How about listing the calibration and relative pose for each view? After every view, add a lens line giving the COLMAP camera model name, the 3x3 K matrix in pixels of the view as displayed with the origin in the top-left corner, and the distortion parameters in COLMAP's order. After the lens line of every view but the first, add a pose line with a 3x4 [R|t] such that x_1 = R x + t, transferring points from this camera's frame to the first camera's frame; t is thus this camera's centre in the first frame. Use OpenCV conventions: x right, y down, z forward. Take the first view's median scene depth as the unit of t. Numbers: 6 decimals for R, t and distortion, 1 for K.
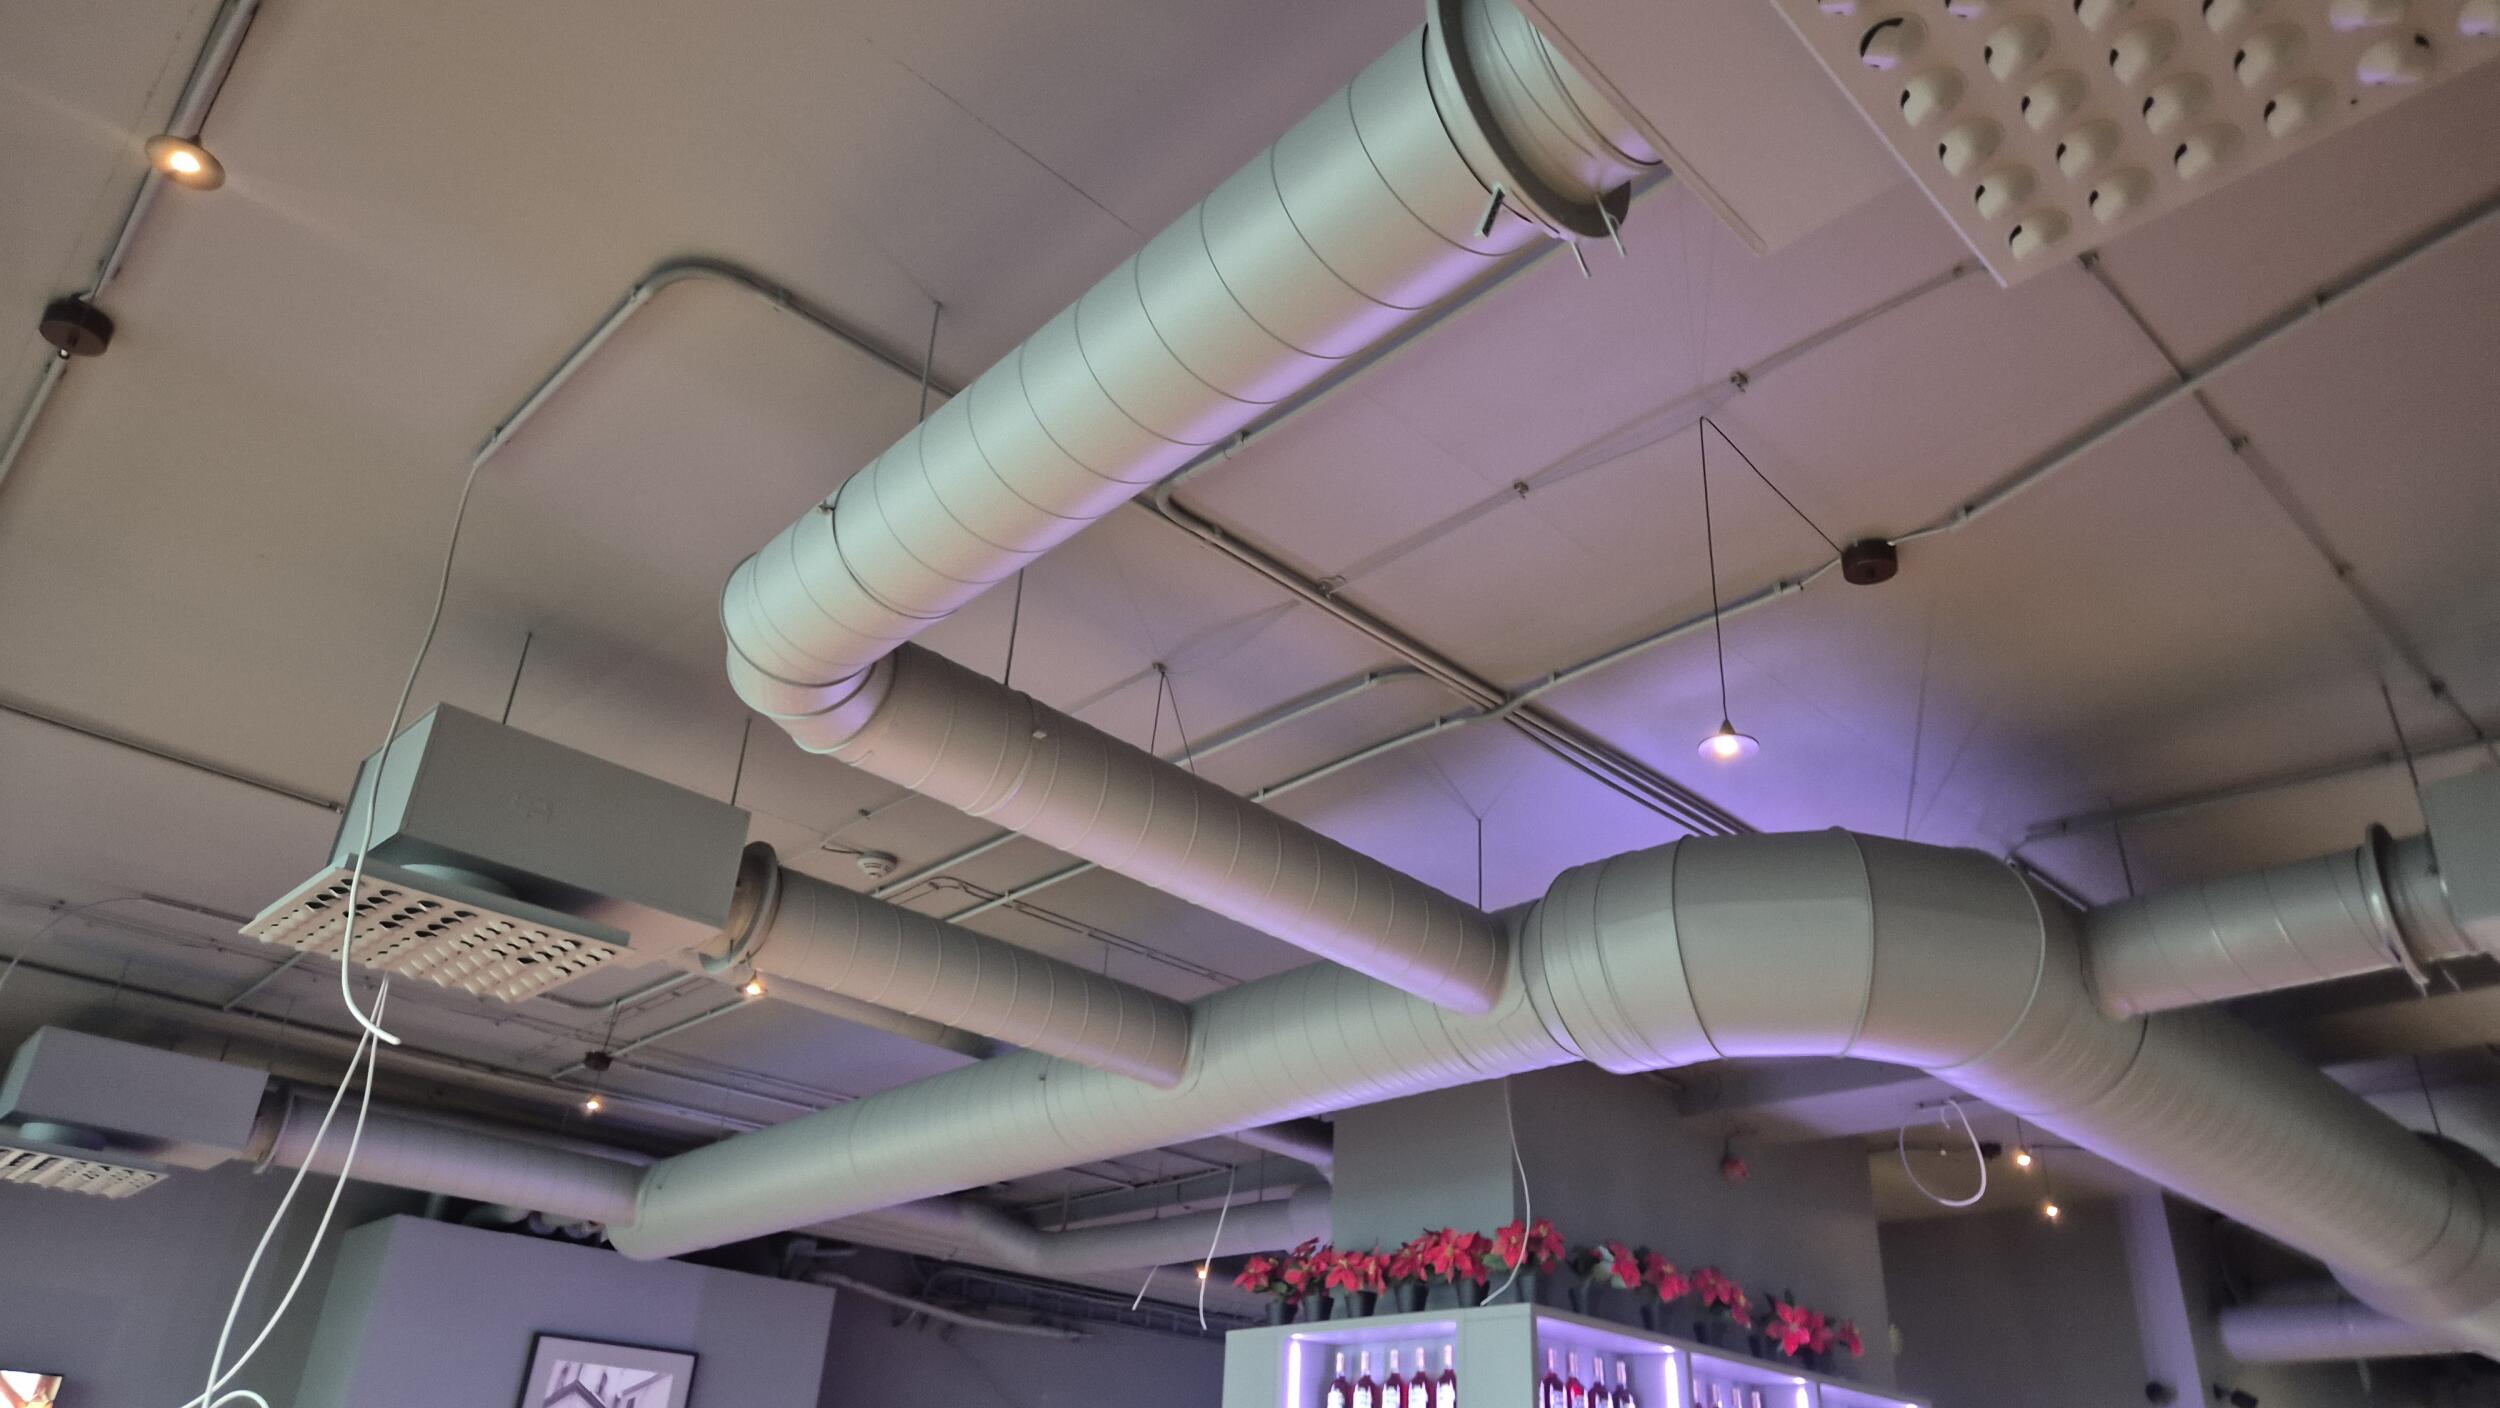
lens RADIAL K [[1665.6, 0, 1250.0], [0, 1665.6, 704.0], [0, 0, 1]] dist [0.034103, -0.000040]
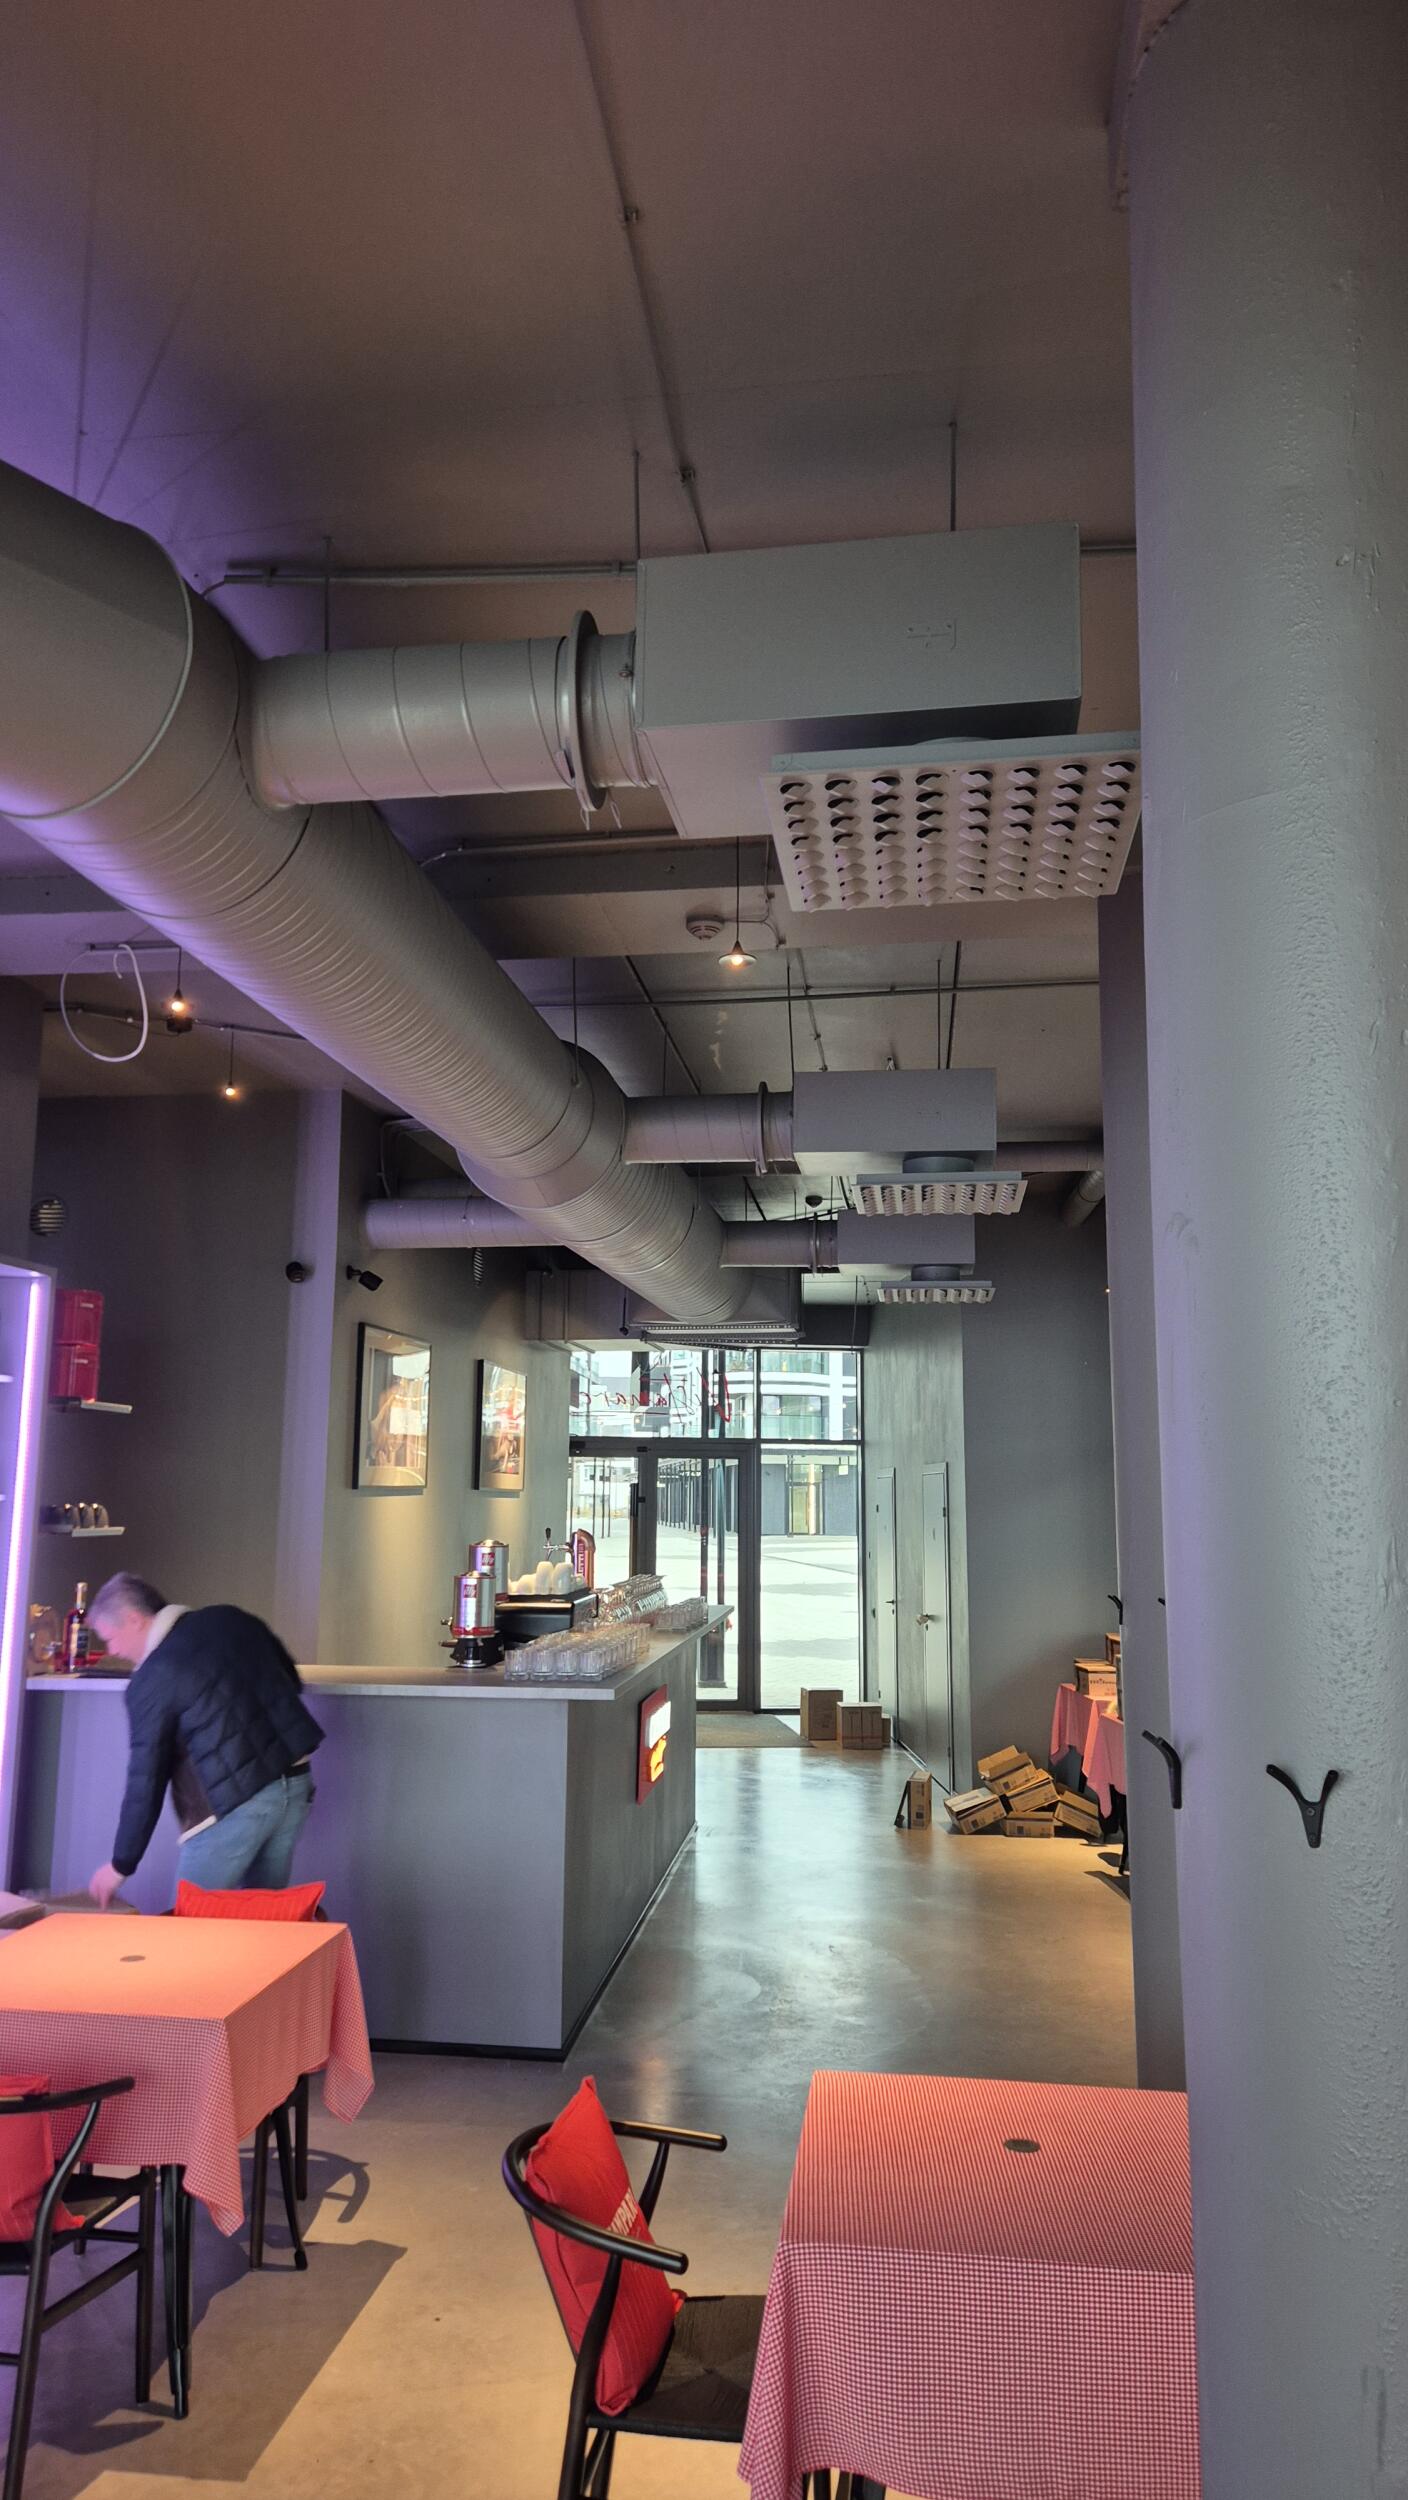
lens RADIAL K [[1665.6, 0, 704.0], [0, 1665.6, 1250.0], [0, 0, 1]] dist [0.034103, -0.000040]
pose [[0.784691, 0.046017, 0.618177, 0.176709], [-0.262609, 0.928009, 0.264266, 0.106689], [-0.561513, -0.369706, 0.740284, 0.198331]]
